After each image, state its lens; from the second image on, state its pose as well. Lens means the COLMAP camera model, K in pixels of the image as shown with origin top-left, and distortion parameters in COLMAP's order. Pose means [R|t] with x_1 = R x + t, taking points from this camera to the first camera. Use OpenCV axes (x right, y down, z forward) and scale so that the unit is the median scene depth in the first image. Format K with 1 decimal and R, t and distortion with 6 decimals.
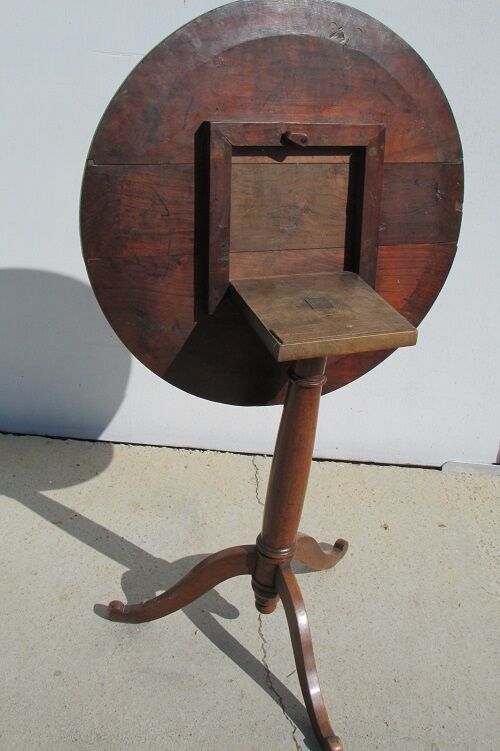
lens RADIAL K [[888.6, 0, 250.0], [0, 888.6, 375.5], [0, 0, 1]] dist [-0.139454, -0.009657]
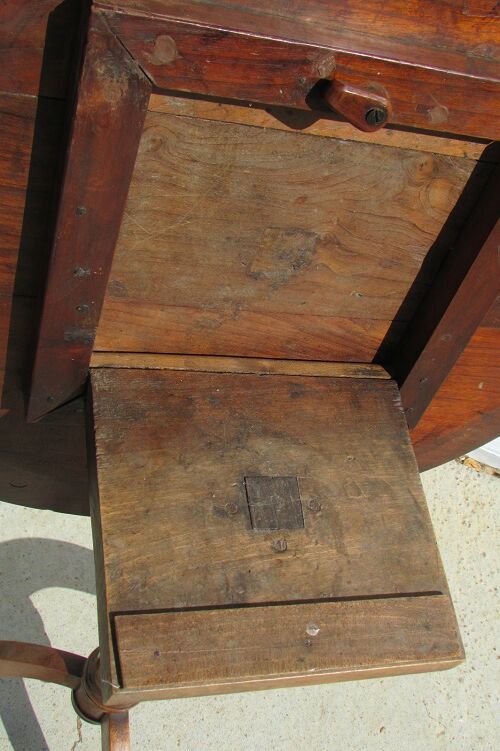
lens RADIAL K [[888.6, 0, 250.0], [0, 888.6, 375.5], [0, 0, 1]] dist [-0.139454, -0.009657]
pose [[0.954026, 0.293860, 0.059000, 0.024150], [-0.292849, 0.871978, 0.392293, -0.284699], [0.063833, -0.391536, 0.917946, 0.621852]]
